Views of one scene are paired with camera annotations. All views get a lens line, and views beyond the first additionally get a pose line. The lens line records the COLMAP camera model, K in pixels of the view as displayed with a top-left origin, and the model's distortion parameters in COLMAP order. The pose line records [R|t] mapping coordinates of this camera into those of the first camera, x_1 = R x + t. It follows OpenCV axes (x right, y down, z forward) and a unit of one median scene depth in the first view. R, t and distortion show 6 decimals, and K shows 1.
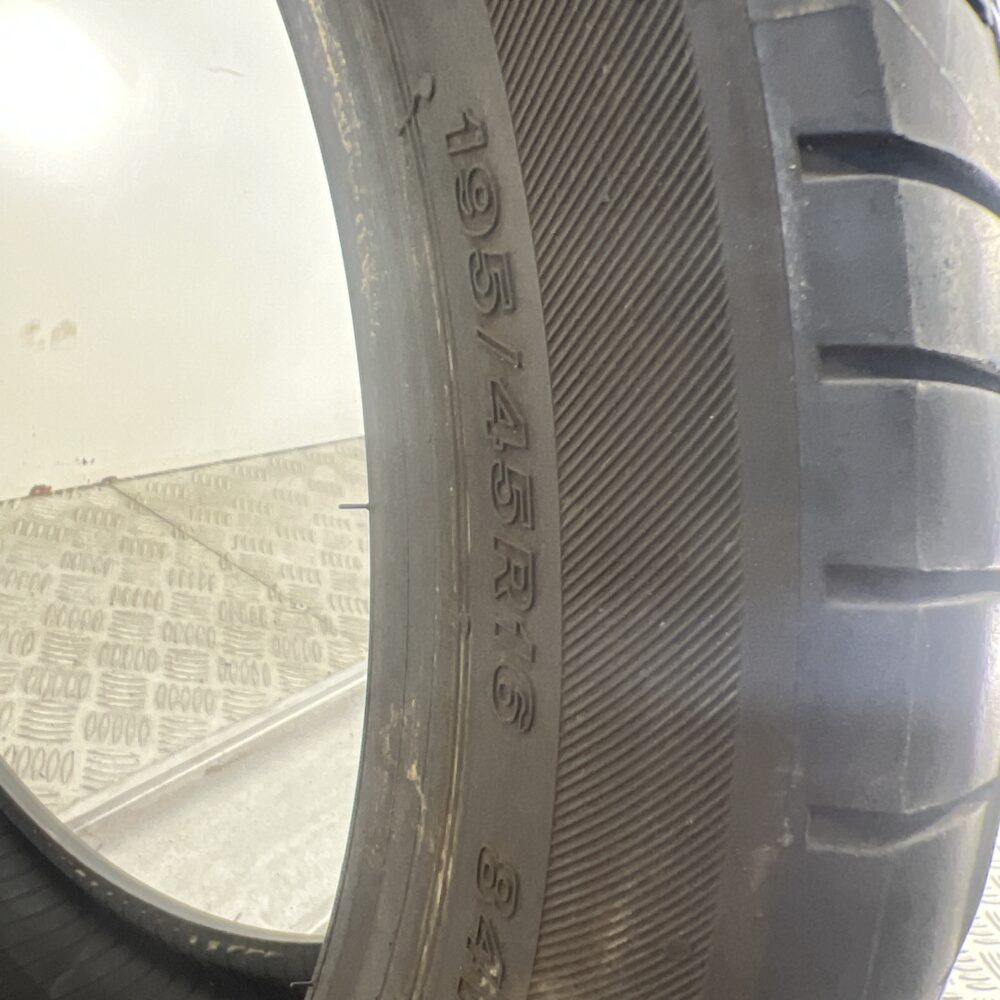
lens RADIAL K [[1019.5, 0, 500.0], [0, 1019.5, 500.0], [0, 0, 1]] dist [0.001575, -0.001461]
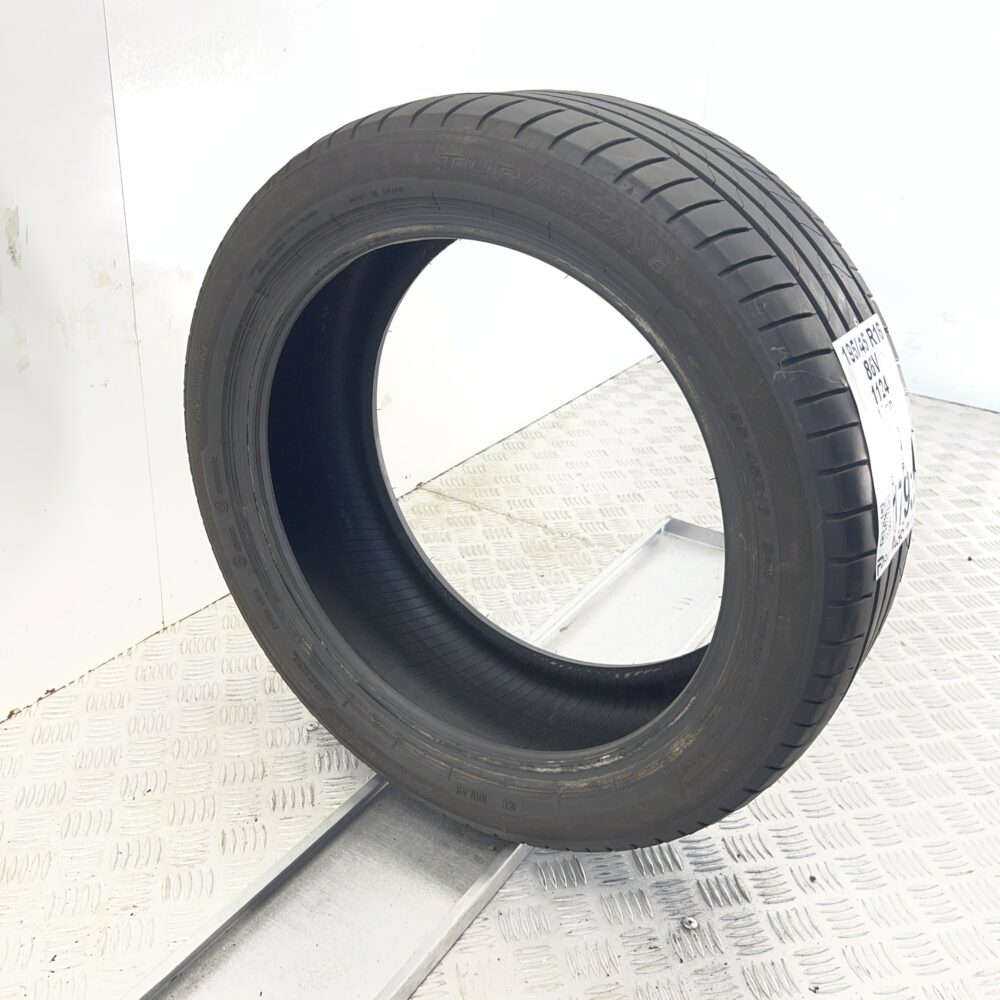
lens RADIAL K [[1128.4, 0, 500.0], [0, 1128.4, 500.0], [0, 0, 1]] dist [0.184343, 0.002197]
pose [[0.967904, -0.229619, -0.102157, -0.116534], [0.236561, 0.969646, 0.061858, -0.089190], [0.084852, -0.084039, 0.992843, -0.827289]]
